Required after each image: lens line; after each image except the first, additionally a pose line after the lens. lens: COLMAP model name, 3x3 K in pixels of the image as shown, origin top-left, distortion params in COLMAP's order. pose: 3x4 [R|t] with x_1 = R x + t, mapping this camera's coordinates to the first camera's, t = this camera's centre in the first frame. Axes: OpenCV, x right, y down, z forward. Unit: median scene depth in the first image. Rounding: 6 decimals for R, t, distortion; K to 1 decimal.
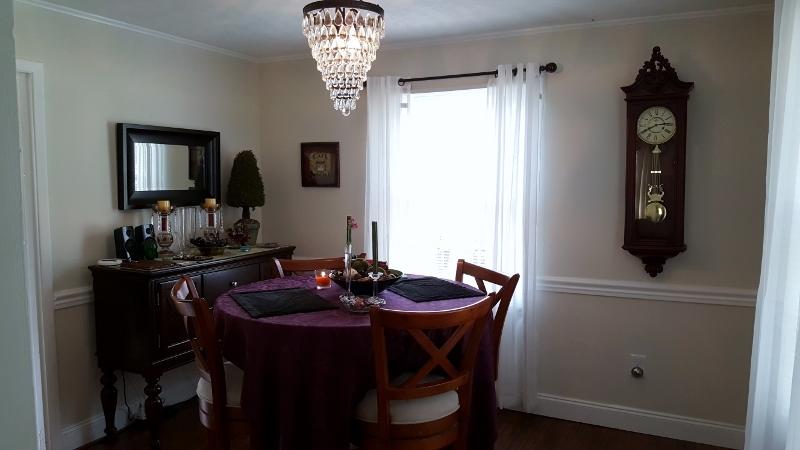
lens RADIAL K [[609.9, 0, 396.5], [0, 609.9, 231.0], [0, 0, 1]] dist [0.229162, -0.585246]
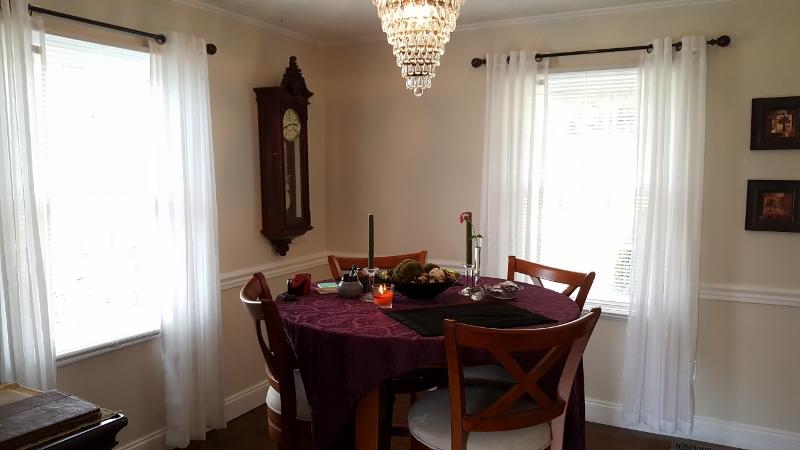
lens RADIAL K [[606.5, 0, 400.0], [0, 606.5, 225.0], [0, 0, 1]] dist [0.009884, -0.047567]
pose [[0.035667, -0.083983, 0.995829, -0.721719], [0.087838, 0.992870, 0.080587, -0.056953], [-0.995496, 0.084597, 0.042790, 0.766663]]
